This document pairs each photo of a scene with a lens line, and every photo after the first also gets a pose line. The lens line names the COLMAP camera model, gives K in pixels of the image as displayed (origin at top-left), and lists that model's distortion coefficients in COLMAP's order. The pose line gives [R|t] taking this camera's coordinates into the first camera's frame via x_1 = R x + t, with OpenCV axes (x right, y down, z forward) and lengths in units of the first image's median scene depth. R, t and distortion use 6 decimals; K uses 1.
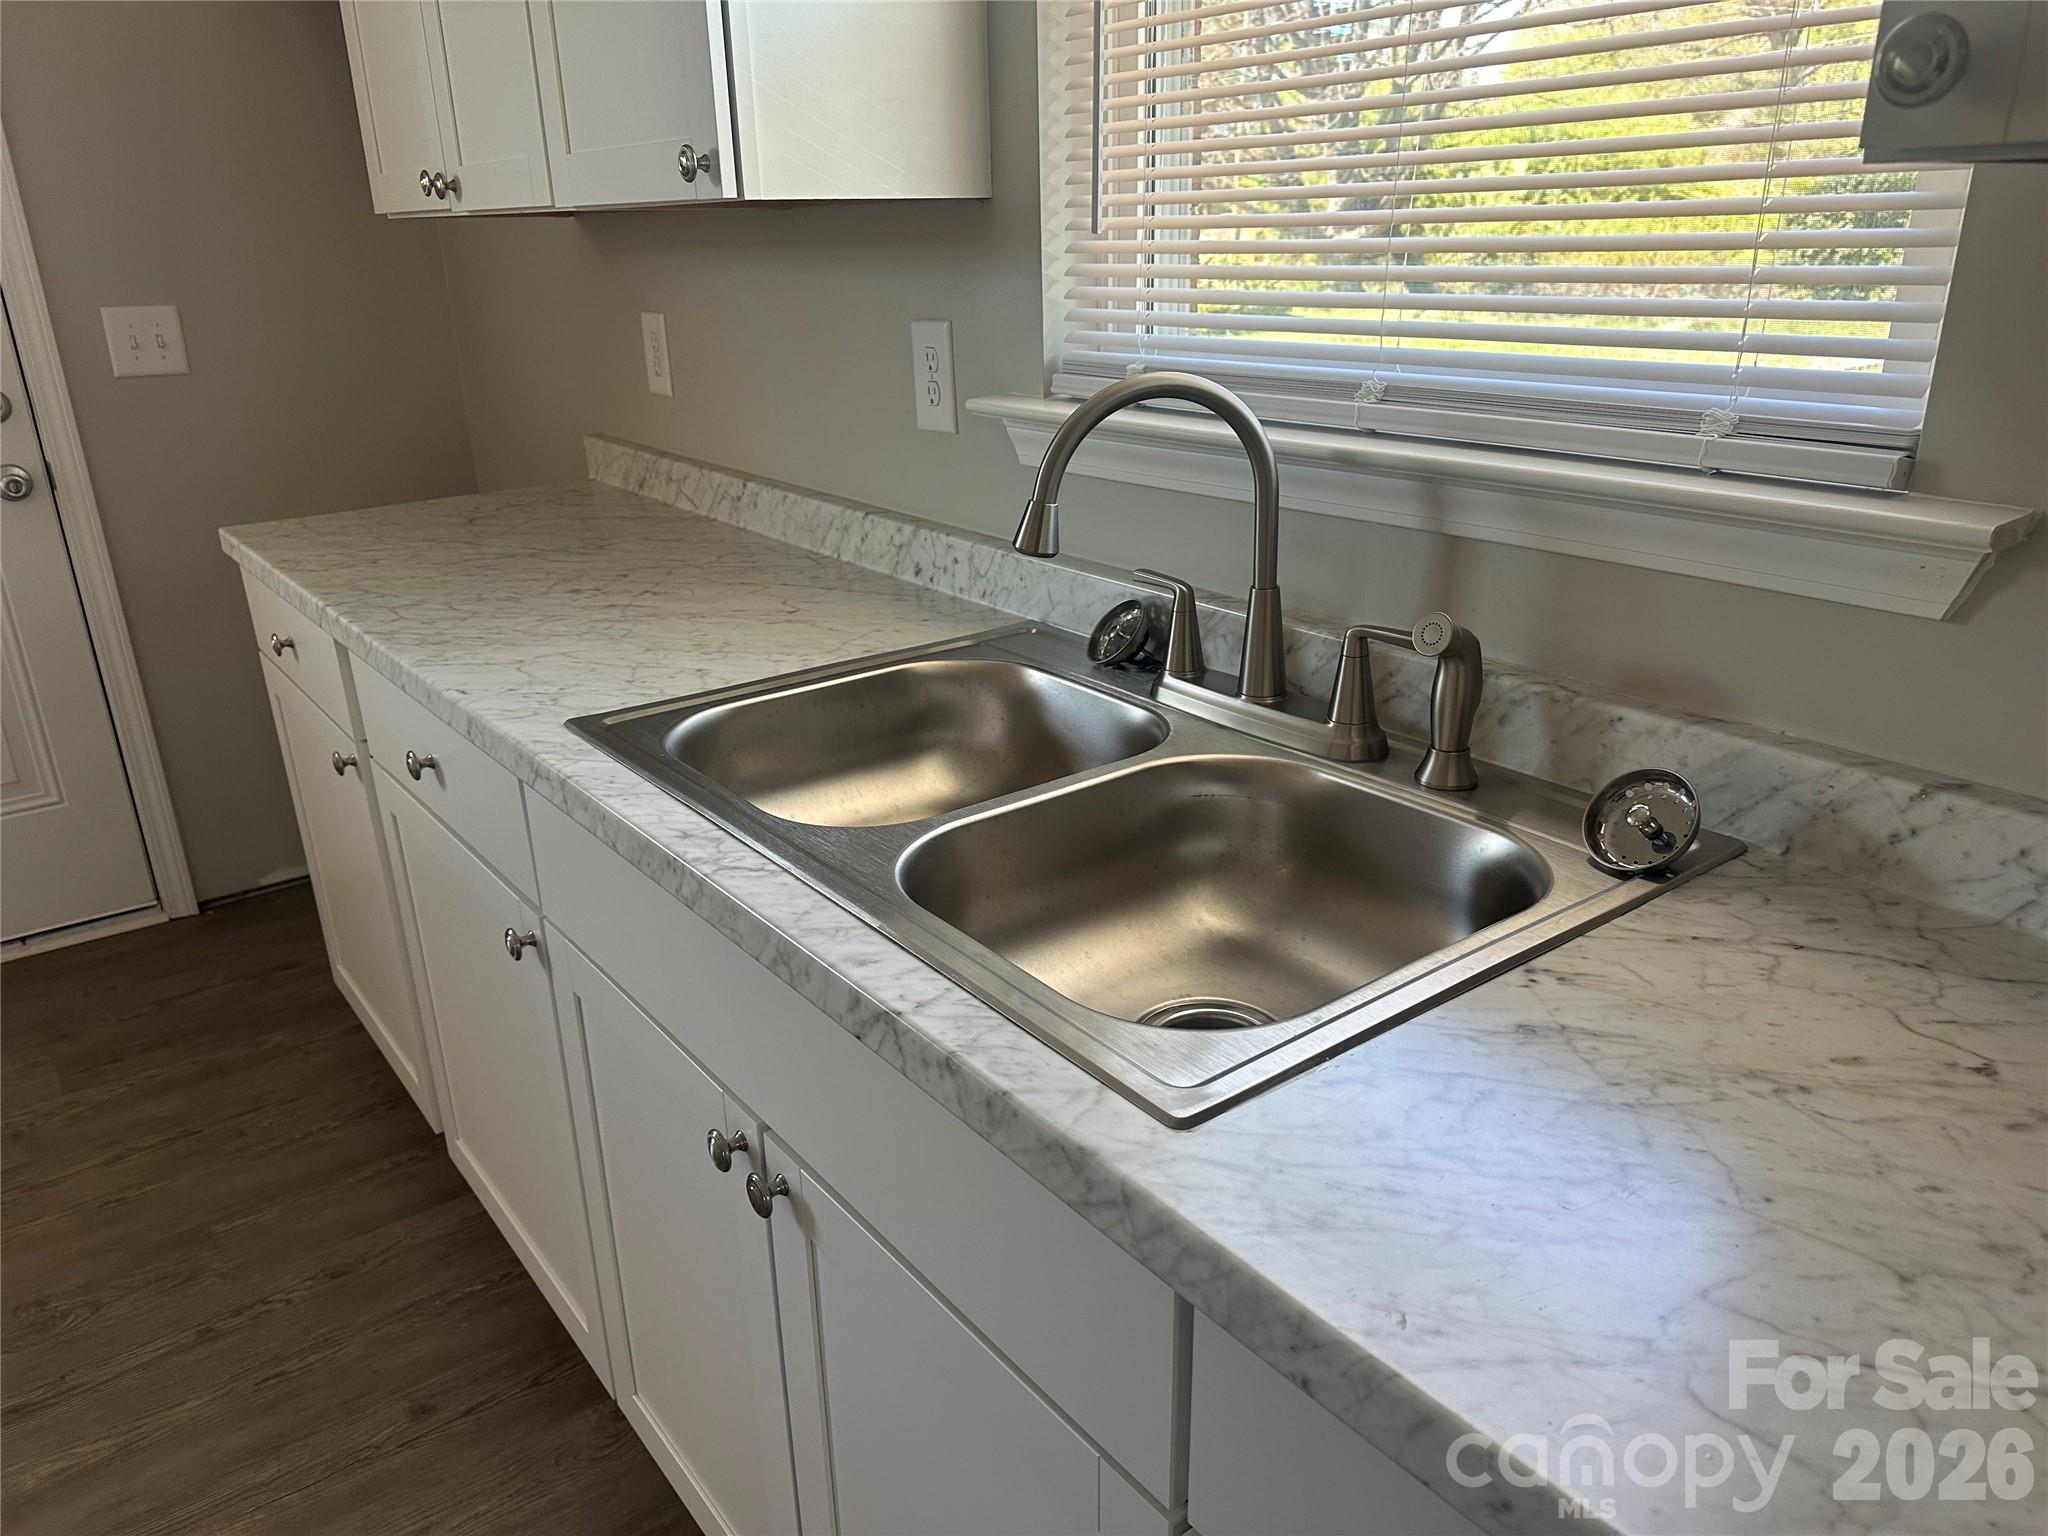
lens RADIAL K [[1419.7, 0, 1019.8], [0, 1419.7, 777.7], [0, 0, 1]] dist [0.111960, -0.142319]
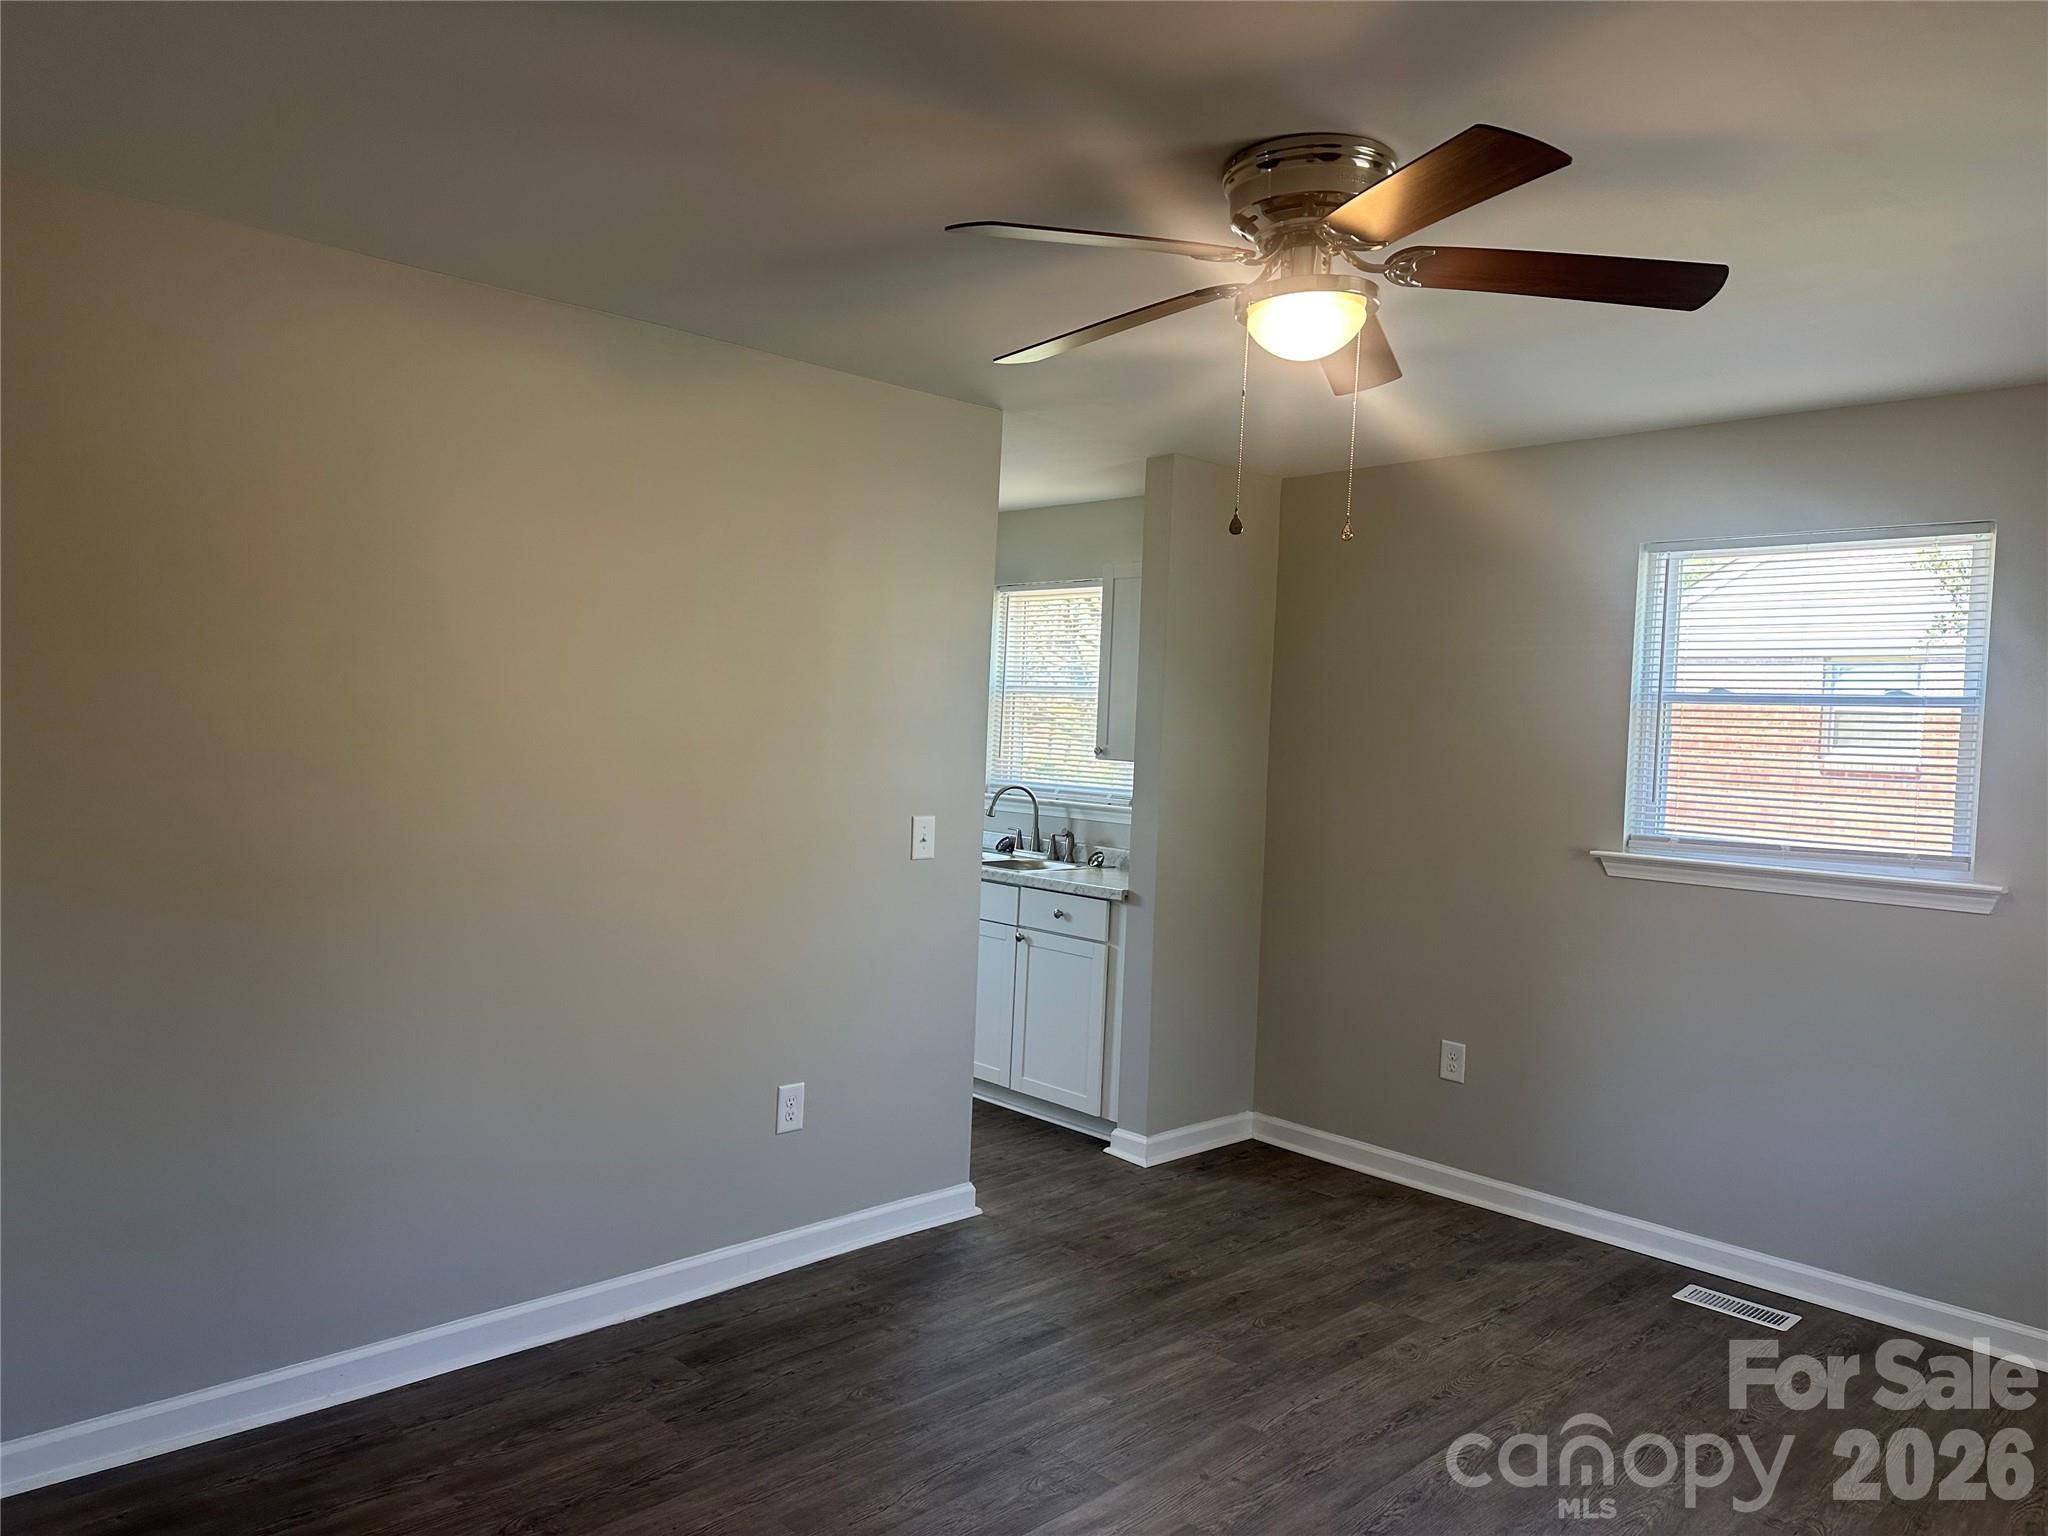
lens RADIAL K [[1419.7, 0, 1019.8], [0, 1419.7, 777.7], [0, 0, 1]] dist [0.111960, -0.142319]
pose [[0.991596, 0.065185, 0.111746, -0.309808], [-0.025344, 0.944922, -0.326312, 0.921582], [-0.126862, 0.320738, 0.938634, -2.569096]]
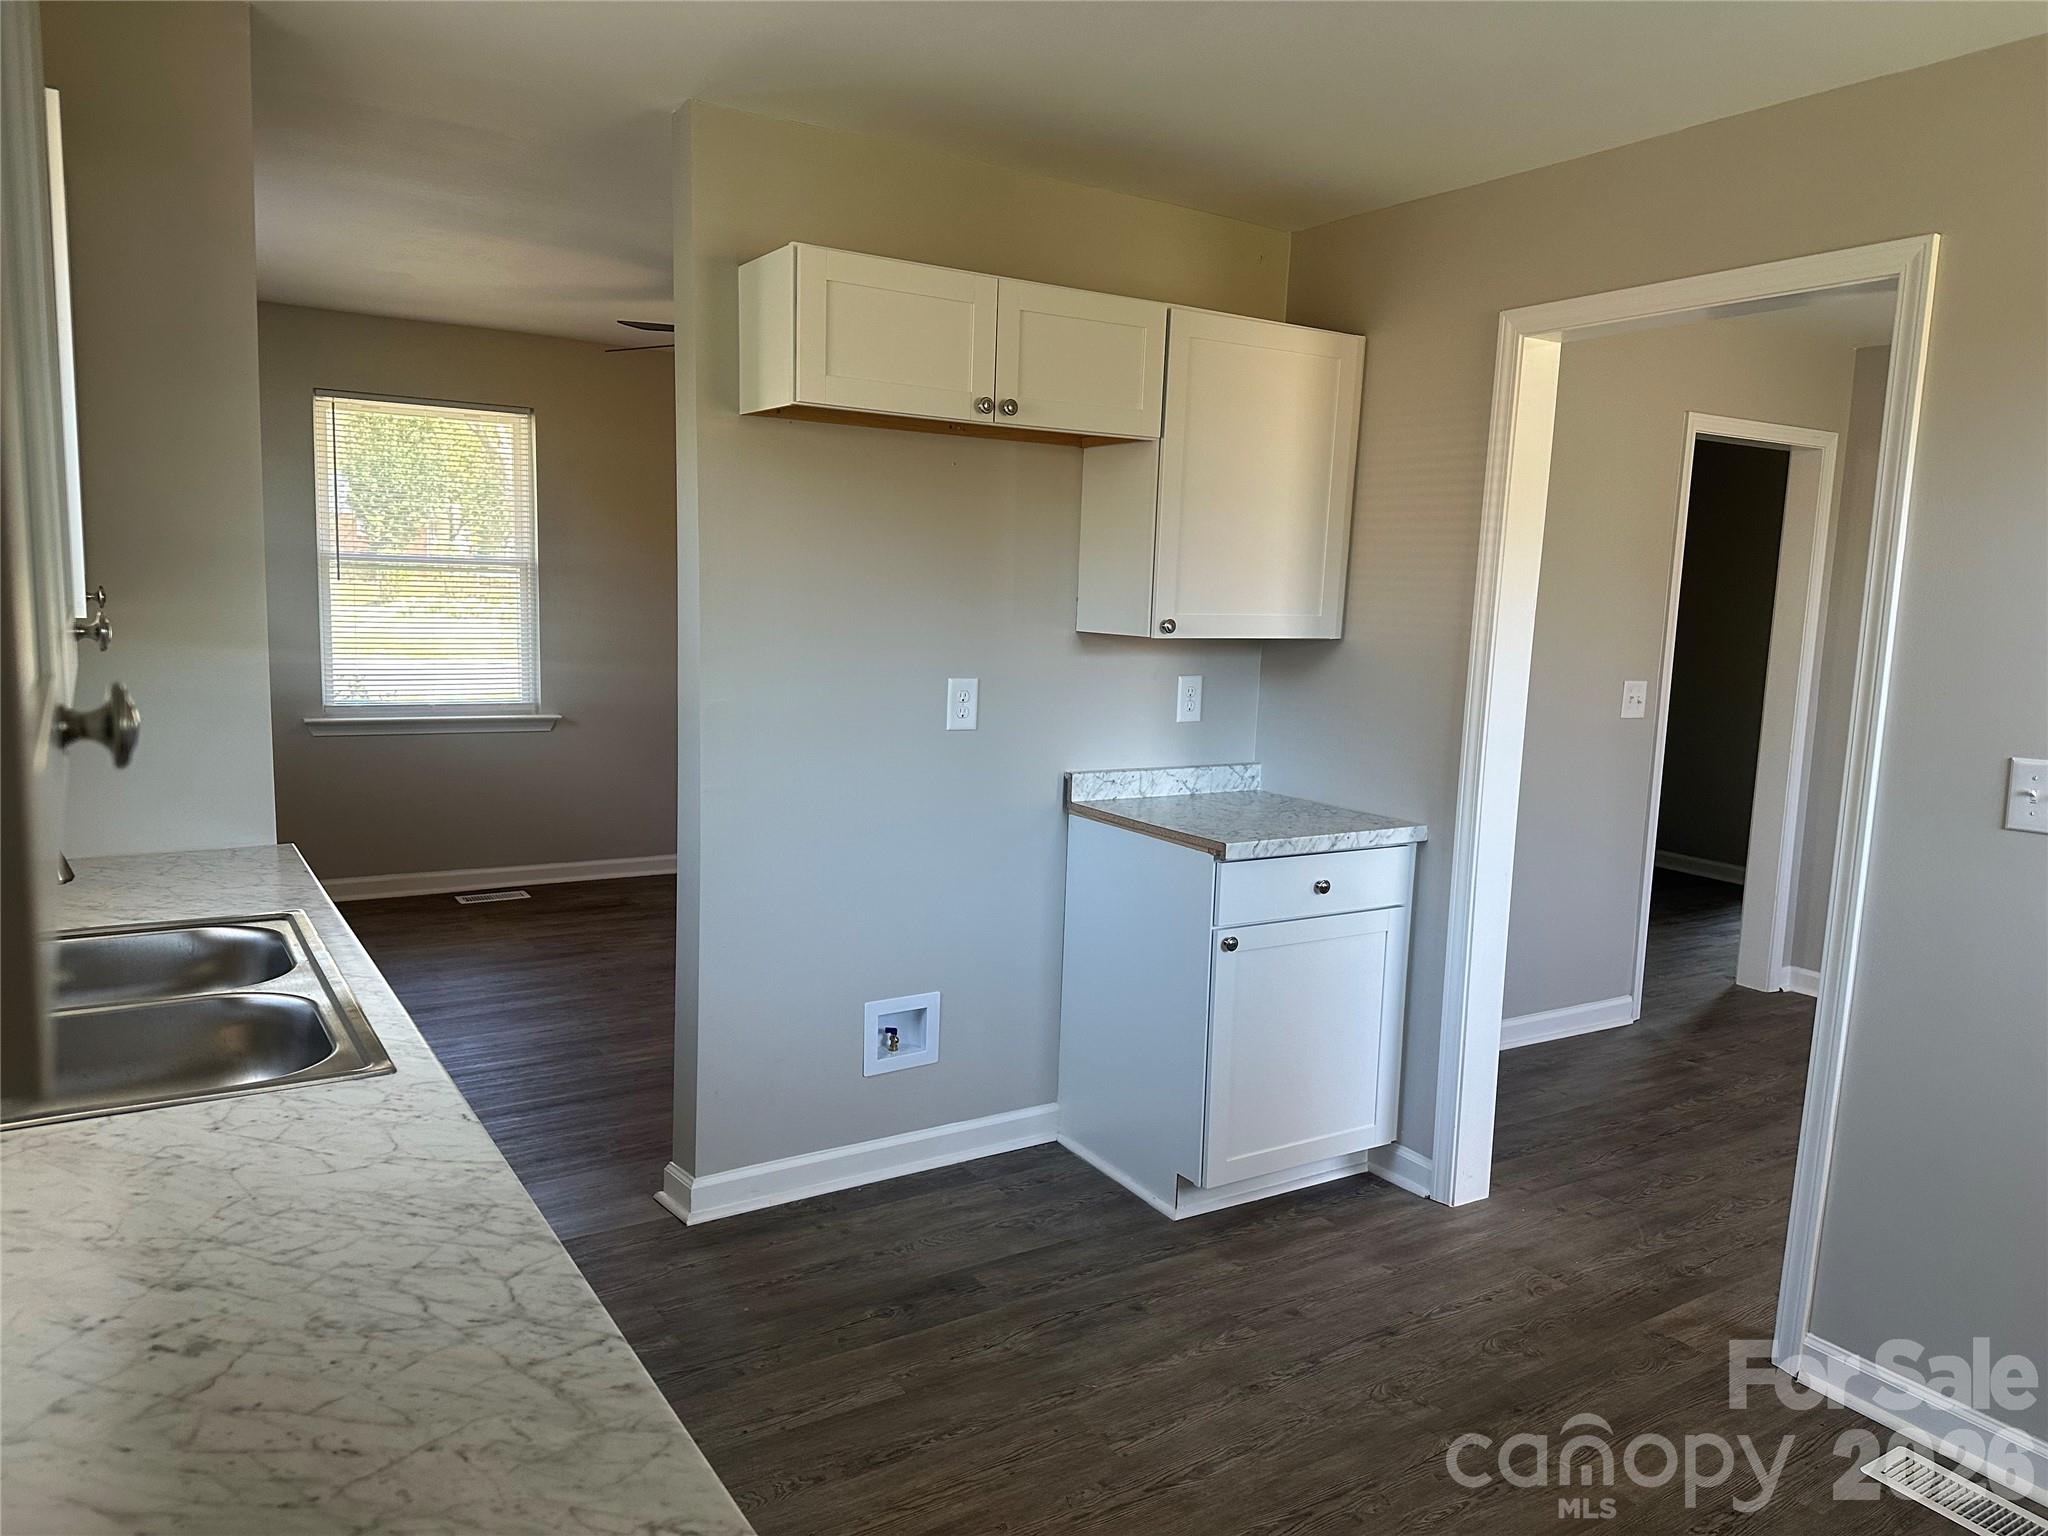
lens RADIAL K [[1458.6, 0, 1016.4], [0, 1458.6, 772.2], [0, 0, 1]] dist [0.000696, -0.004831]
pose [[-0.995790, -0.024208, 0.088407, -0.698480], [0.021361, 0.876654, 0.480647, -0.614757], [-0.089138, 0.480512, -0.872446, 1.418820]]
